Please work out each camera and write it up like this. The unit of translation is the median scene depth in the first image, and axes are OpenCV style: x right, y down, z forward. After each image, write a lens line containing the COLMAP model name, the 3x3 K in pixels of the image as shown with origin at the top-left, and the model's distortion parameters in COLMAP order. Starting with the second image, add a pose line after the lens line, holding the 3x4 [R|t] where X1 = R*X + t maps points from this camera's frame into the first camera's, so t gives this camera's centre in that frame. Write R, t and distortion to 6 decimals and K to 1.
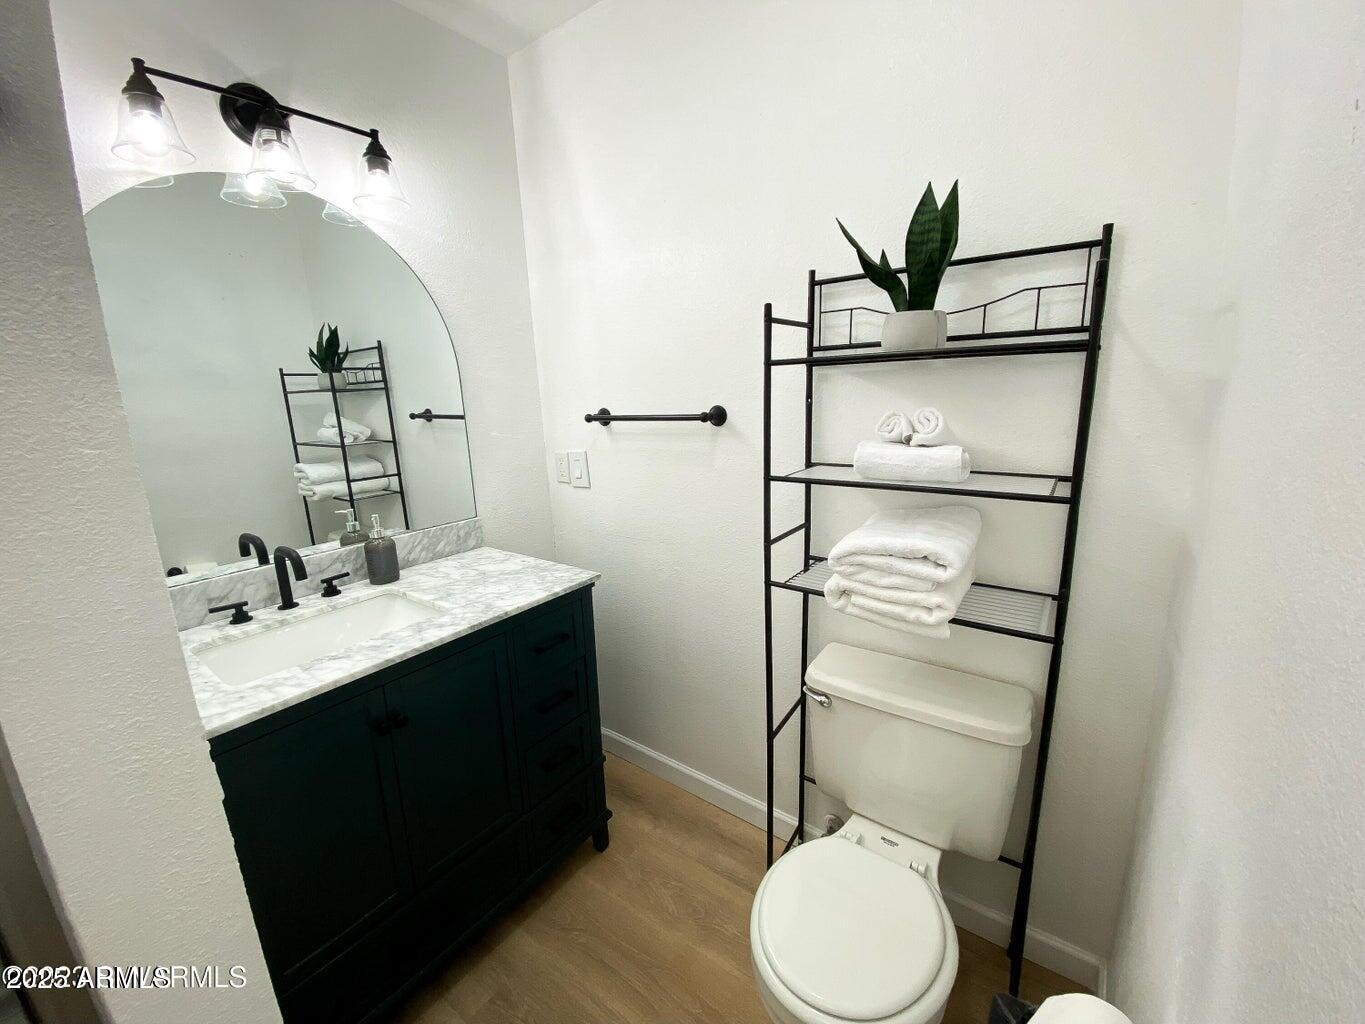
lens RADIAL K [[538.8, 0, 670.9], [0, 538.8, 508.4], [0, 0, 1]] dist [-0.032550, -0.003000]
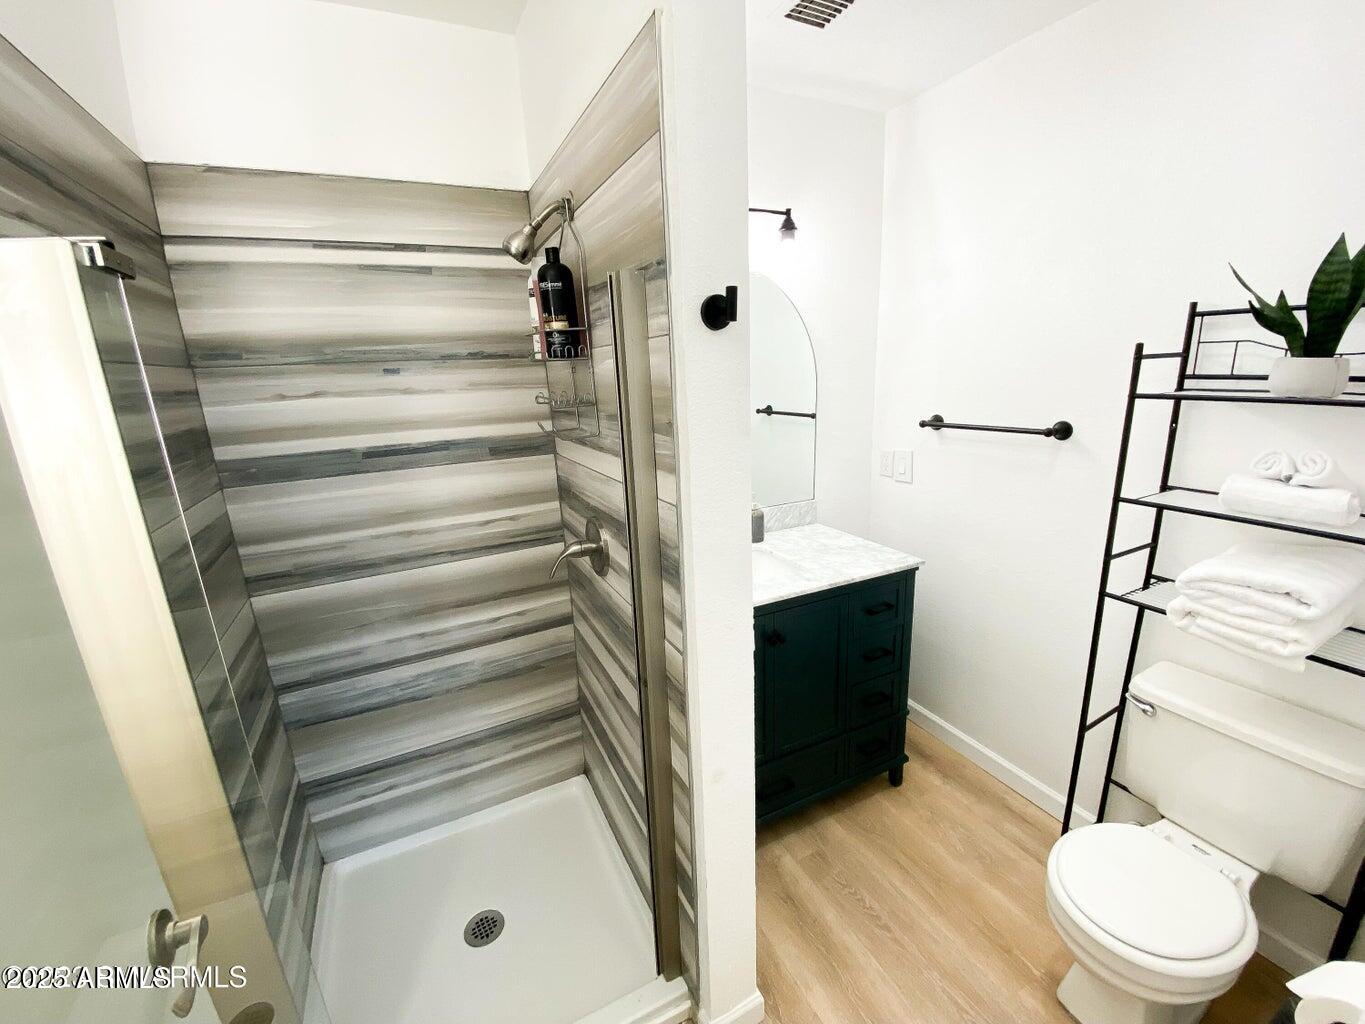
lens RADIAL K [[538.8, 0, 658.9], [0, 538.8, 505.4], [0, 0, 1]] dist [-0.032550, -0.003000]
pose [[0.875343, 0.113372, -0.470023, -0.124829], [-0.093052, 0.993449, 0.066331, -0.024935], [0.474464, -0.014326, 0.880158, -0.361100]]
